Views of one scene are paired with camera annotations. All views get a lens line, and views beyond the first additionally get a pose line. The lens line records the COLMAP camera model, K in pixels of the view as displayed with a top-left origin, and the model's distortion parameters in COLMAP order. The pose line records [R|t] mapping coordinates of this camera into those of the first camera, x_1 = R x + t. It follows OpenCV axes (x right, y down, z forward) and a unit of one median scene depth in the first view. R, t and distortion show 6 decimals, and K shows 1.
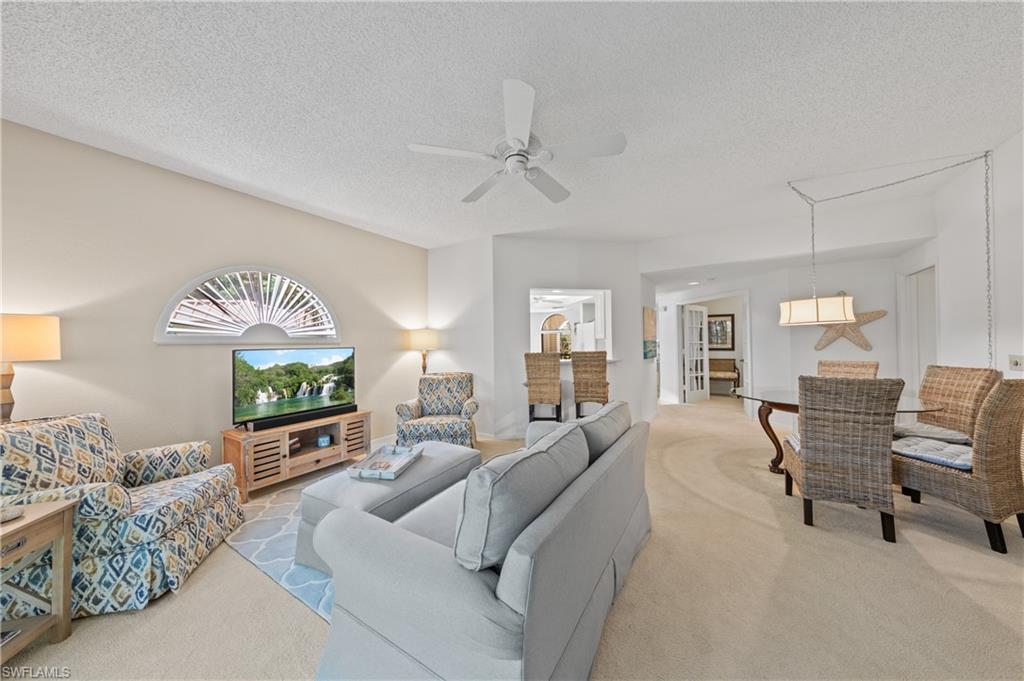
lens RADIAL K [[339.4, 0, 502.7], [0, 339.4, 340.0], [0, 0, 1]] dist [-0.001414, 0.000085]
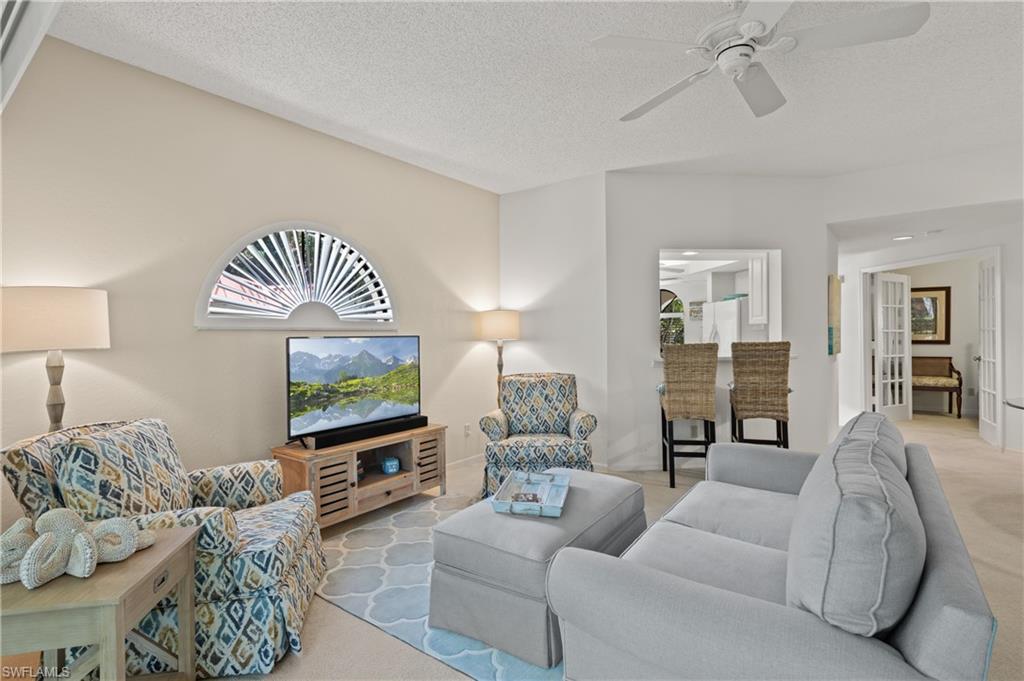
lens RADIAL K [[499.3, 0, 514.2], [0, 499.3, 340.8], [0, 0, 1]] dist [0.002209, -0.000240]
pose [[0.996250, 0.001431, -0.086508, -0.183232], [0.000541, 0.999741, 0.022764, 0.010014], [0.086518, -0.022725, 0.995991, -0.023222]]
